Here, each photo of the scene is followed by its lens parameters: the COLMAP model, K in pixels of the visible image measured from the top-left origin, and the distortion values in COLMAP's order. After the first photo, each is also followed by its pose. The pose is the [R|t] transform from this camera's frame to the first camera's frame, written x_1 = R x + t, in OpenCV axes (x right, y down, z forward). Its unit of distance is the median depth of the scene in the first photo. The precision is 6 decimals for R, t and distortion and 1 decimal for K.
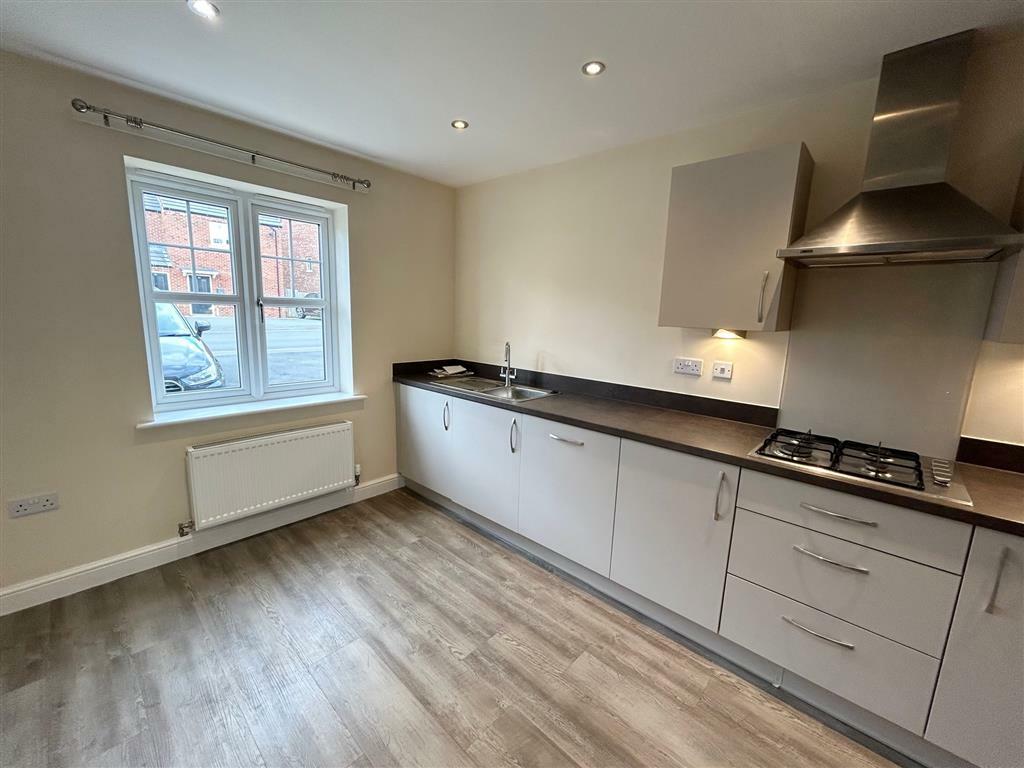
lens RADIAL K [[408.3, 0, 511.4], [0, 408.3, 379.0], [0, 0, 1]] dist [-0.003059, 0.000791]
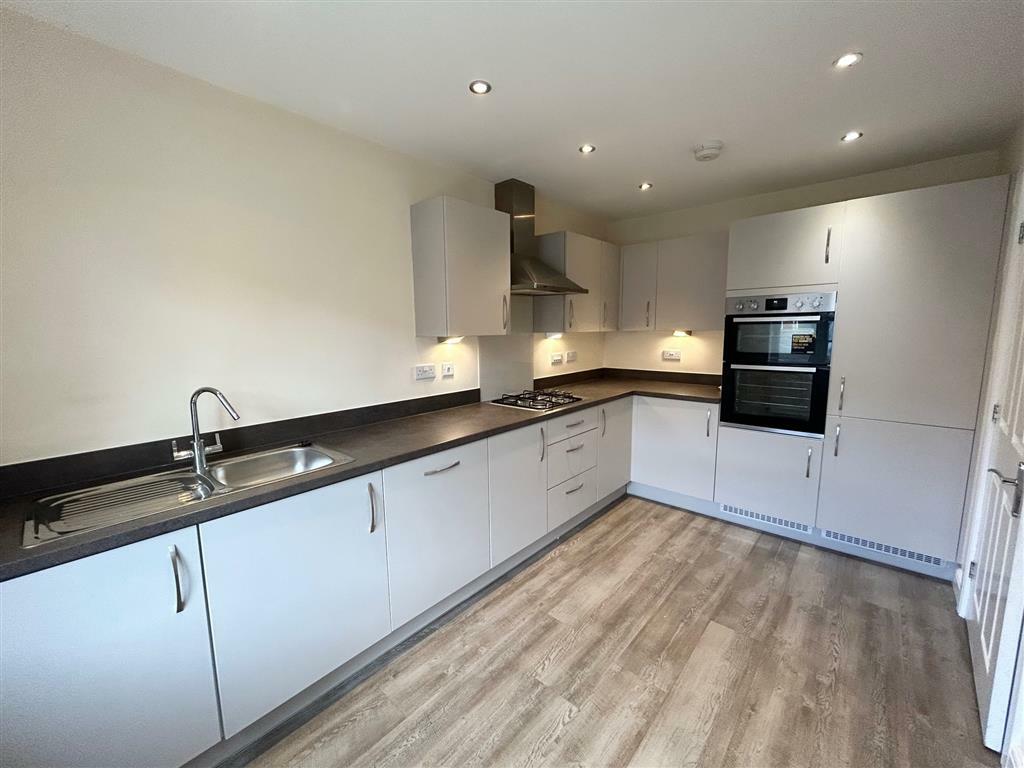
lens RADIAL K [[408.3, 0, 509.4], [0, 408.3, 383.7], [0, 0, 1]] dist [-0.003059, 0.000791]
pose [[-0.006946, -0.167260, 0.985888, -0.806668], [0.173667, 0.970728, 0.165912, -0.172696], [-0.984780, 0.172368, 0.022305, 0.907998]]
